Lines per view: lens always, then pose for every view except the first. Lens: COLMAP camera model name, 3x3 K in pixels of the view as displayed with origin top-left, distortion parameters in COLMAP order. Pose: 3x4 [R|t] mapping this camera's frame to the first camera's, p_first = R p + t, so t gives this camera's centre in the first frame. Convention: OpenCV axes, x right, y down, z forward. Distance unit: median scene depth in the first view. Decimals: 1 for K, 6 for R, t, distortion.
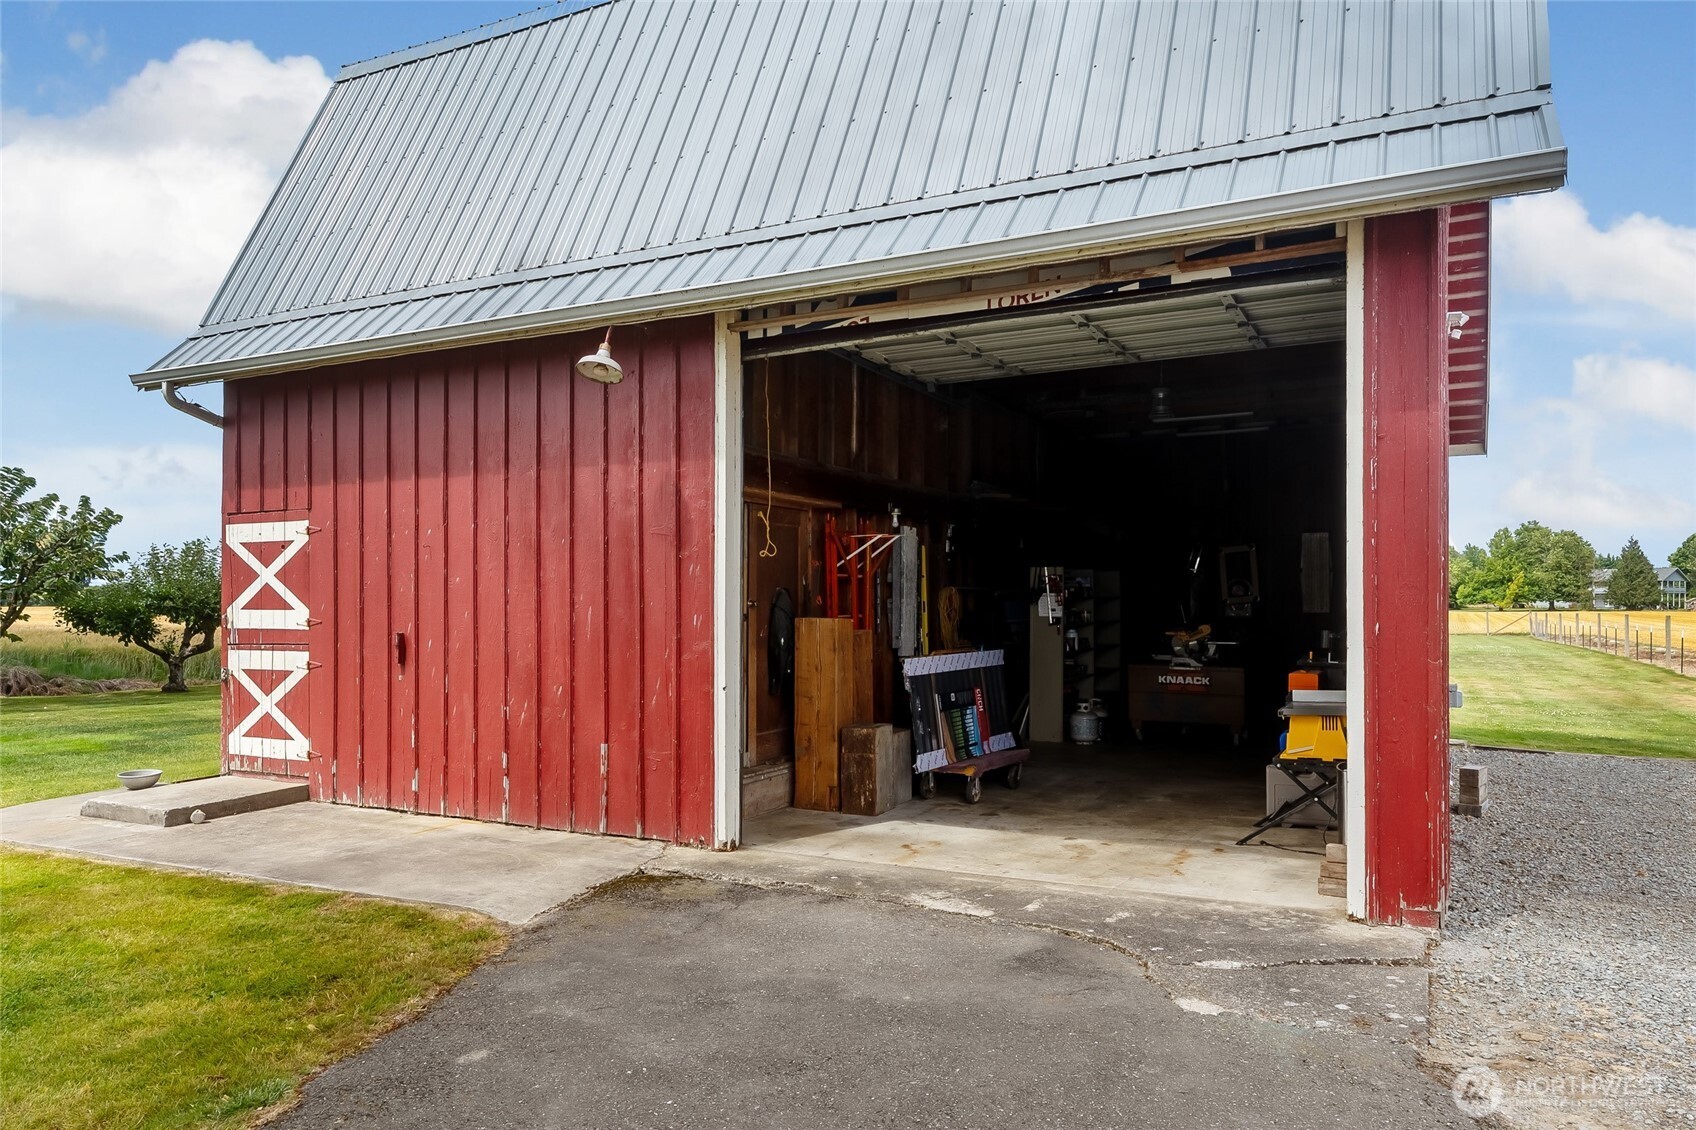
lens RADIAL K [[1151.7, 0, 848.0], [0, 1151.7, 565.0], [0, 0, 1]] dist [-0.001200, 0.000424]
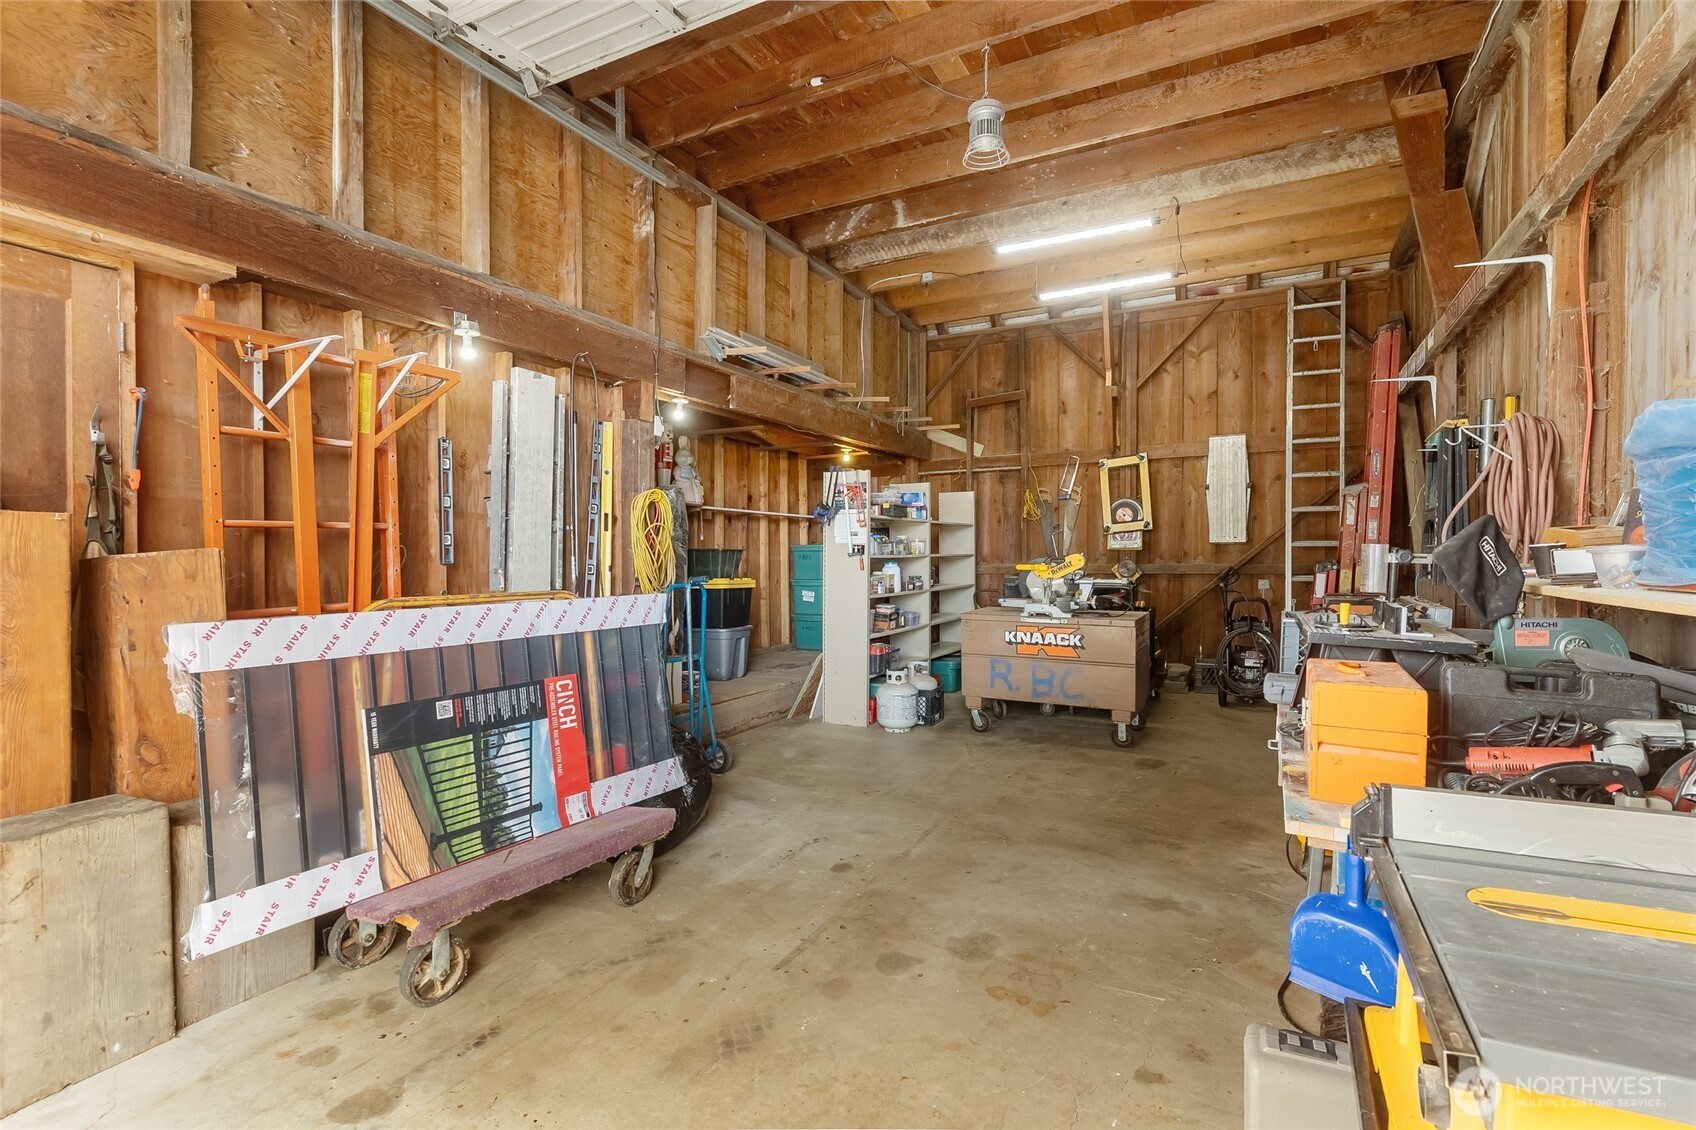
lens RADIAL K [[804.8, 0, 848.0], [0, 804.8, 565.0], [0, 0, 1]] dist [0.000497, -0.000055]
pose [[0.999990, -0.004346, 0.000379, 0.222124], [0.004327, 0.999164, 0.040658, 0.048158], [-0.000555, -0.040656, 0.999173, 0.667008]]
